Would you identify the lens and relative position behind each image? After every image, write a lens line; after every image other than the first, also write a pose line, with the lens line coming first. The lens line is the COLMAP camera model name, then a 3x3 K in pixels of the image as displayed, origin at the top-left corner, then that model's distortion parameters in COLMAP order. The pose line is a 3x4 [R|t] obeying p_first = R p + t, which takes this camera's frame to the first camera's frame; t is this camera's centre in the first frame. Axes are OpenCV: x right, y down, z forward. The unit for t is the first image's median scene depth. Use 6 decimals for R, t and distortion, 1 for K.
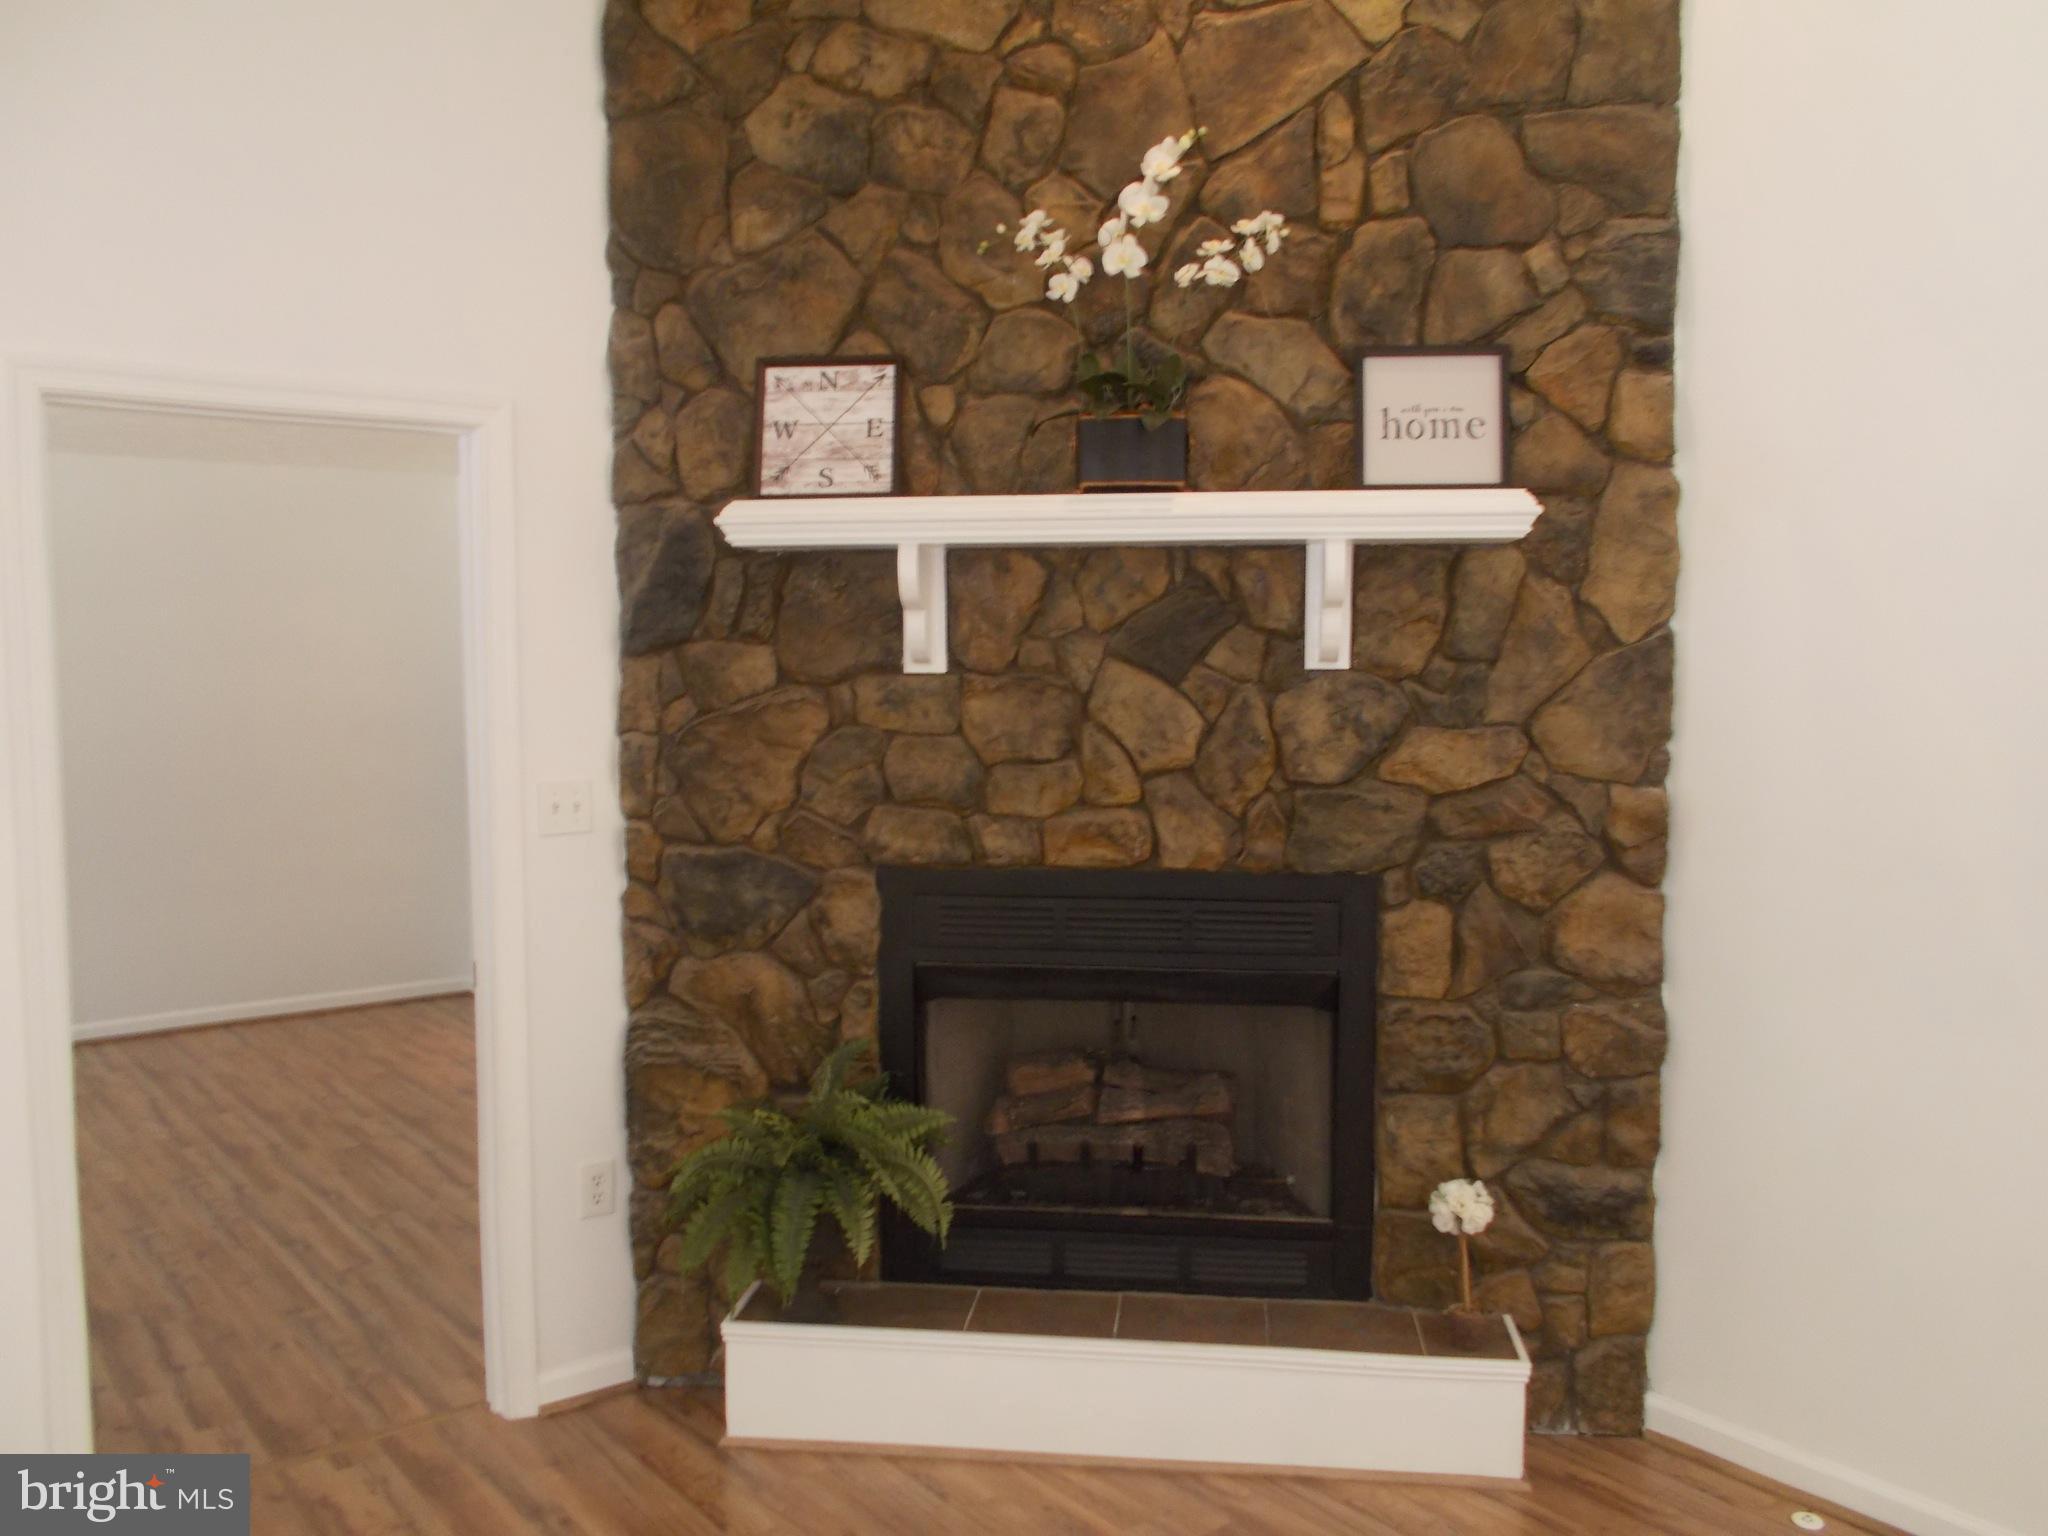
lens RADIAL K [[1551.5, 0, 1024.0], [0, 1551.5, 768.0], [0, 0, 1]] dist [-0.046538, 0.004242]
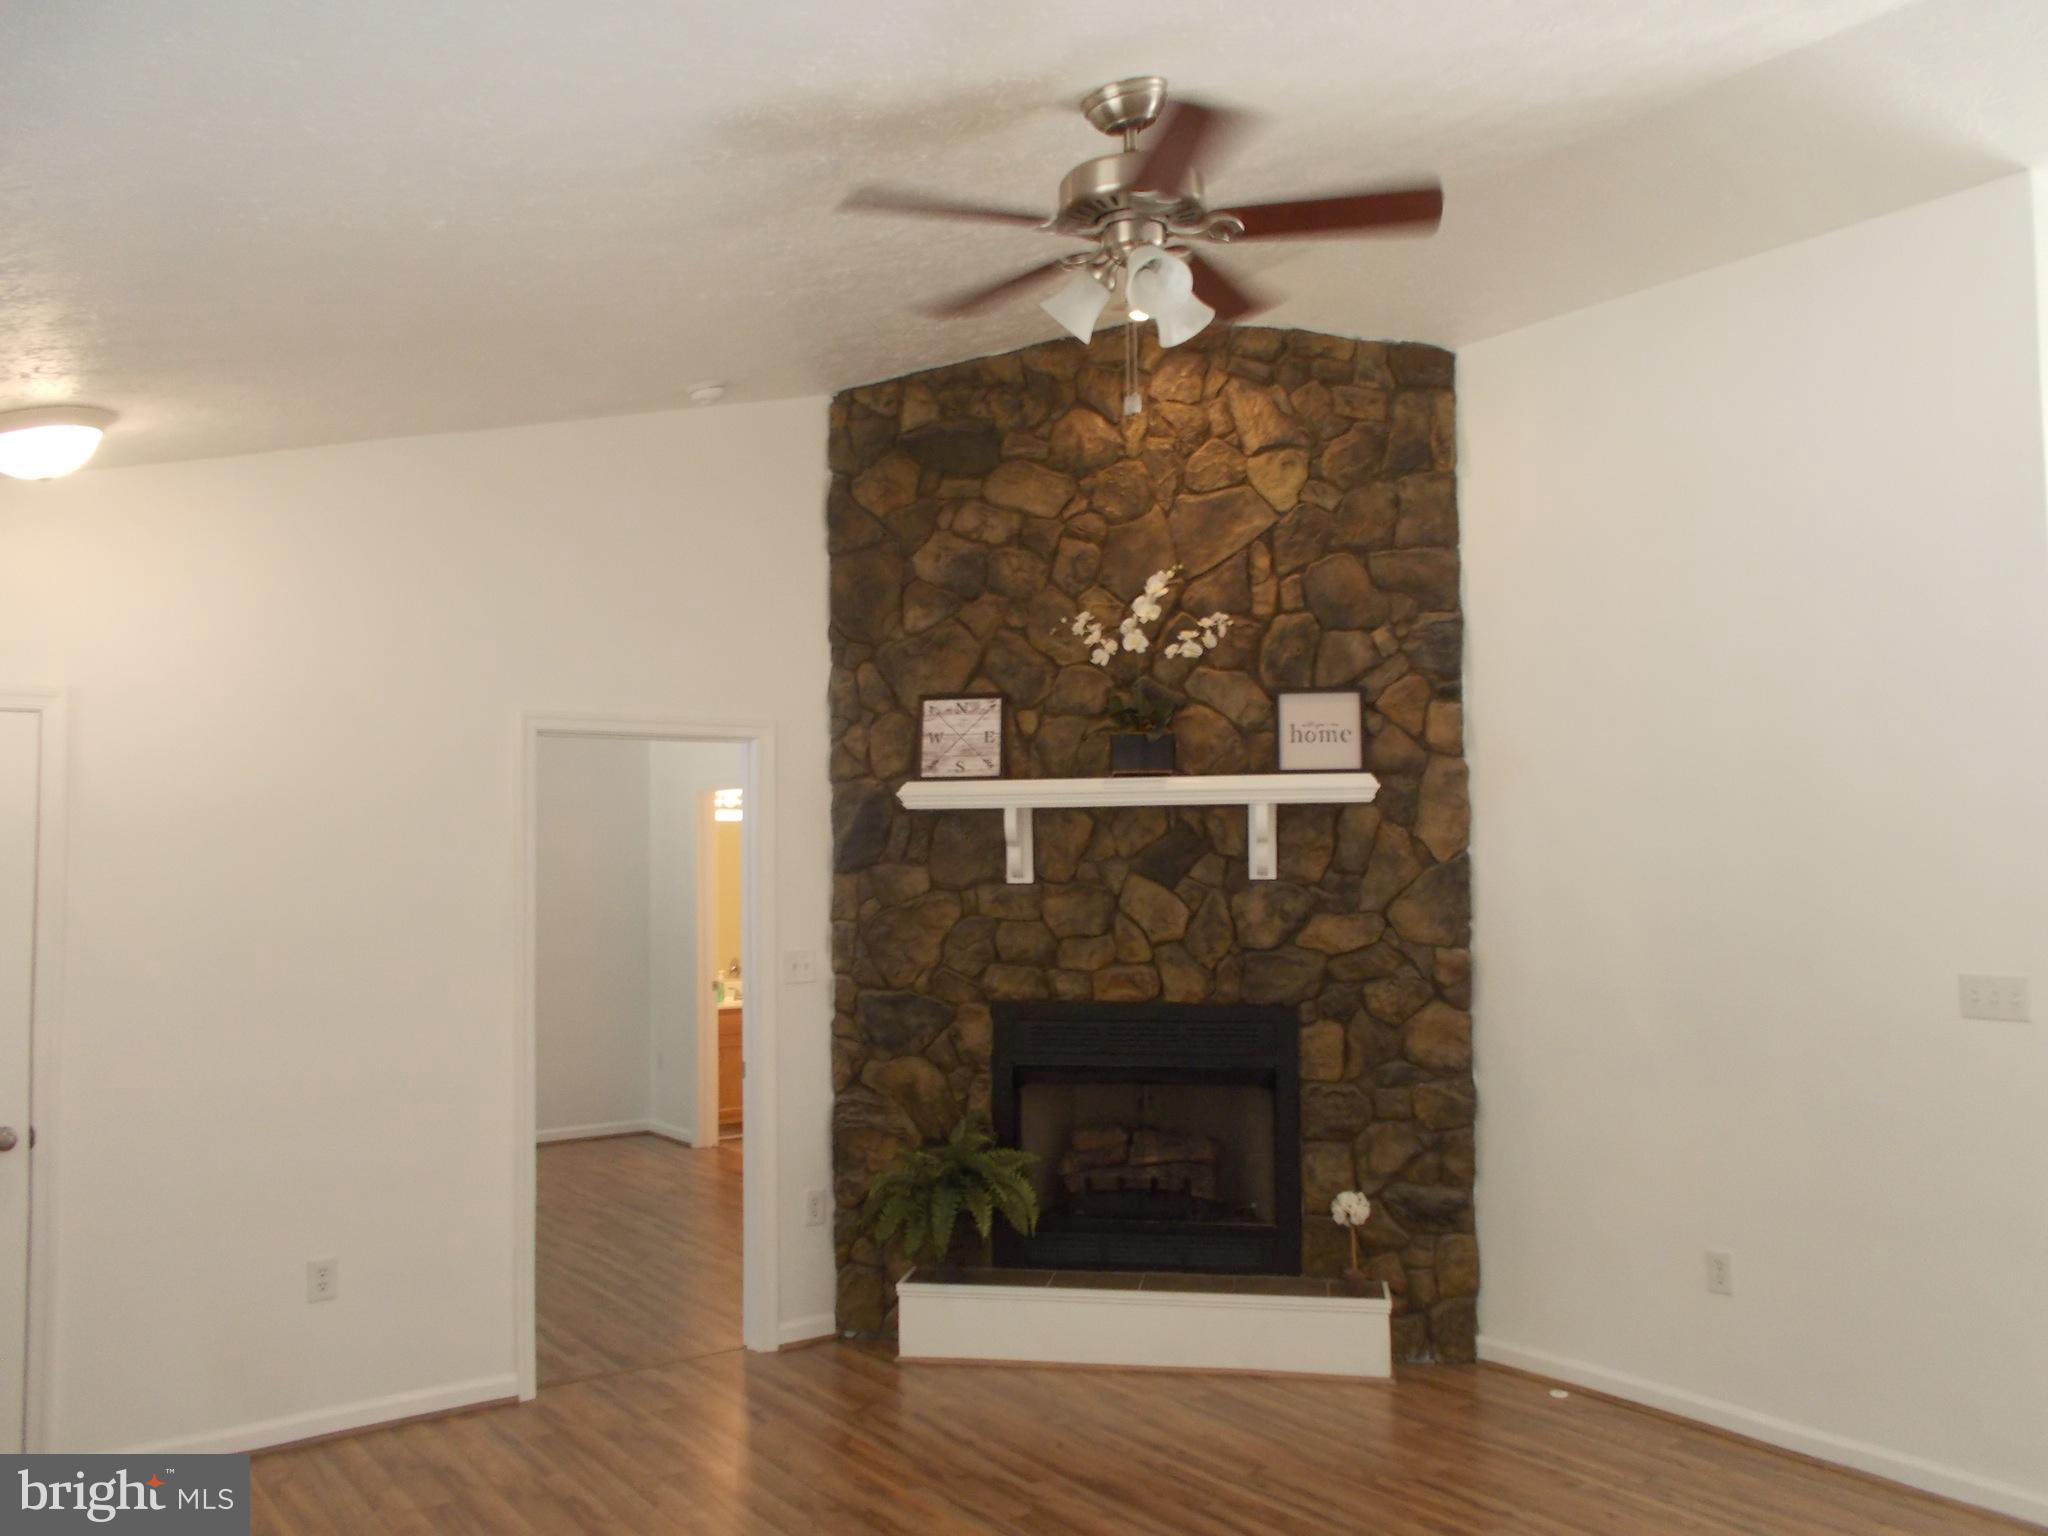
lens RADIAL K [[1551.5, 0, 1024.0], [0, 1551.5, 768.0], [0, 0, 1]] dist [-0.046538, 0.004242]
pose [[0.998985, -0.009644, -0.044009, 0.014636], [0.003869, 0.991575, -0.129476, 0.031771], [0.044887, 0.129174, 0.990605, -0.666275]]
